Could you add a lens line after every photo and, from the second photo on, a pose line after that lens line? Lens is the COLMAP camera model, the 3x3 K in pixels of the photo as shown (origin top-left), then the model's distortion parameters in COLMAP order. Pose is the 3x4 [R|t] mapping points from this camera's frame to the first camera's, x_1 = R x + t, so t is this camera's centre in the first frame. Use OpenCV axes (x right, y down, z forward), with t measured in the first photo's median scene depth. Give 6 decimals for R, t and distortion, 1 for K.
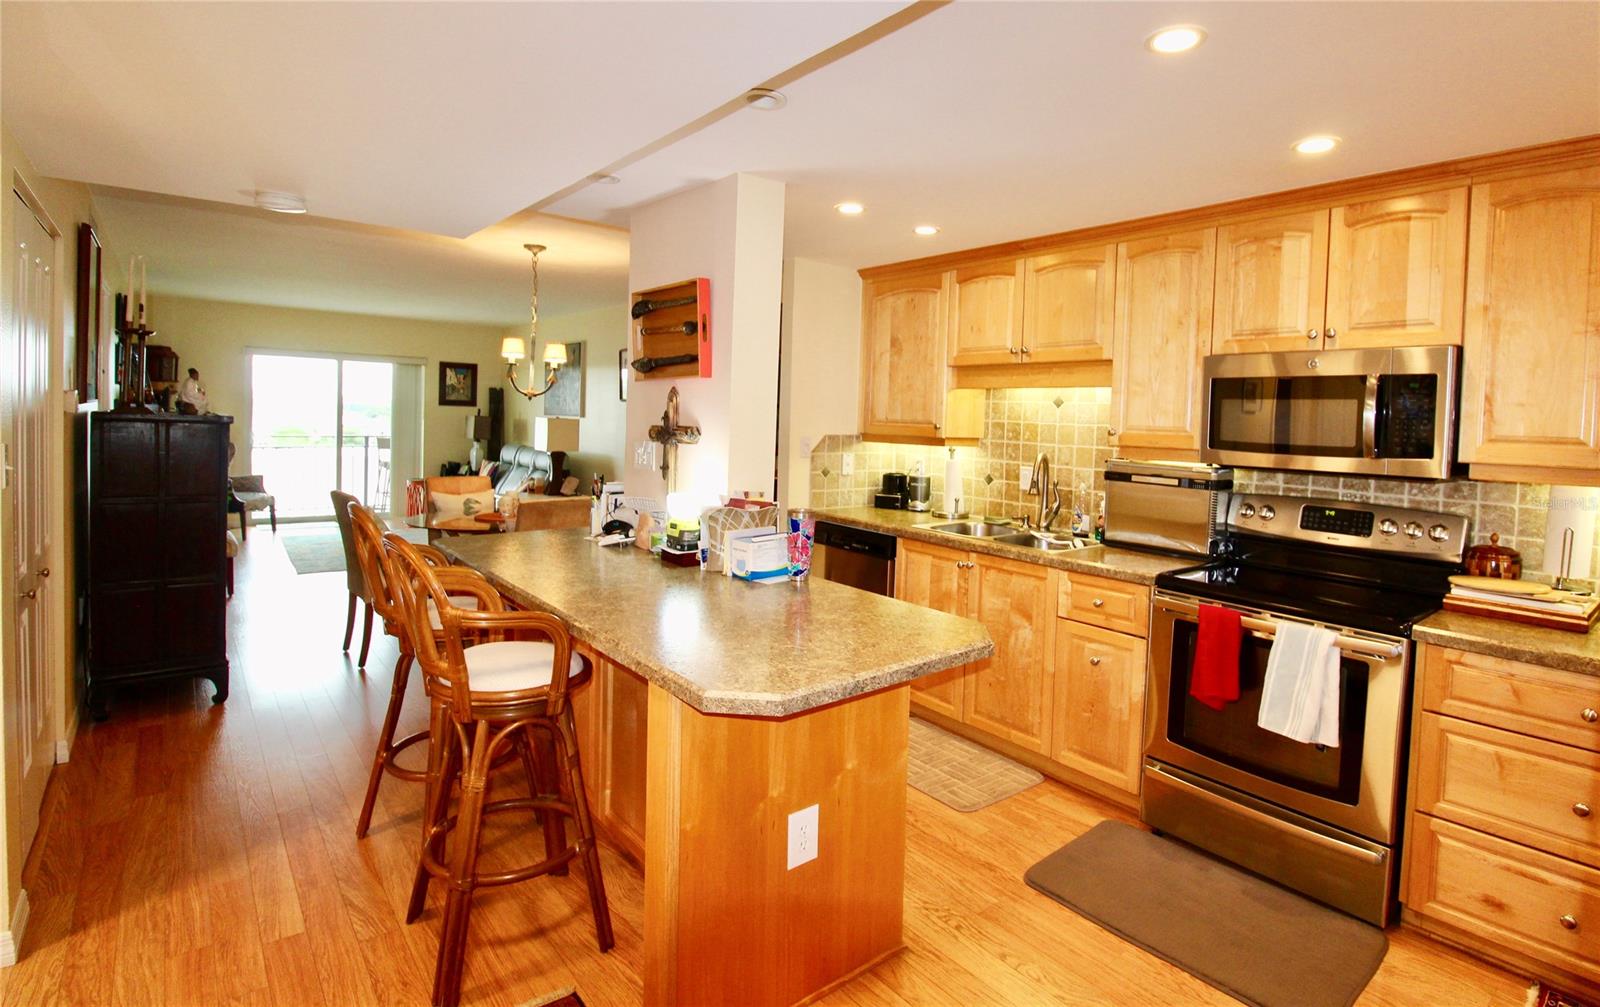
lens RADIAL K [[801.4, 0, 846.4], [0, 801.4, 445.4], [0, 0, 1]] dist [0.002577, -0.012895]
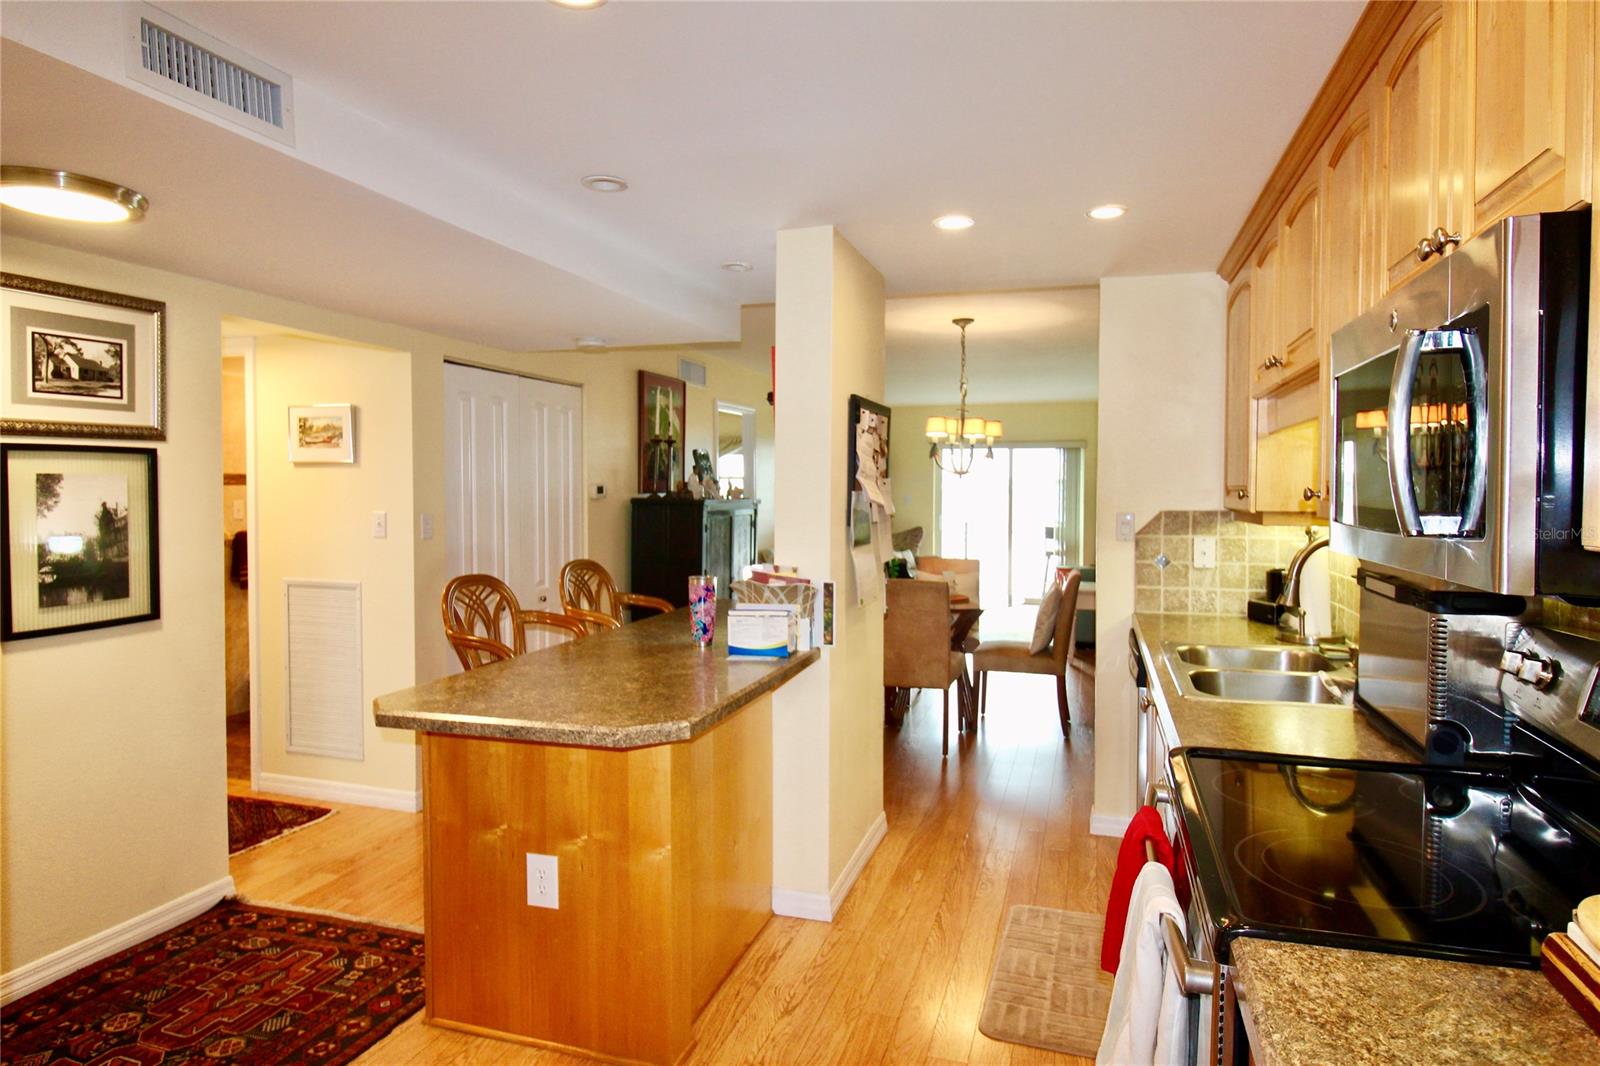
lens RADIAL K [[929.7, 0, 797.7], [0, 929.7, 508.8], [0, 0, 1]] dist [-0.002916, -0.001405]
pose [[0.525024, -0.012458, -0.850996, 0.740825], [-0.015918, 0.999574, -0.024454, 0.015401], [0.850939, 0.026385, 0.524602, 0.400455]]
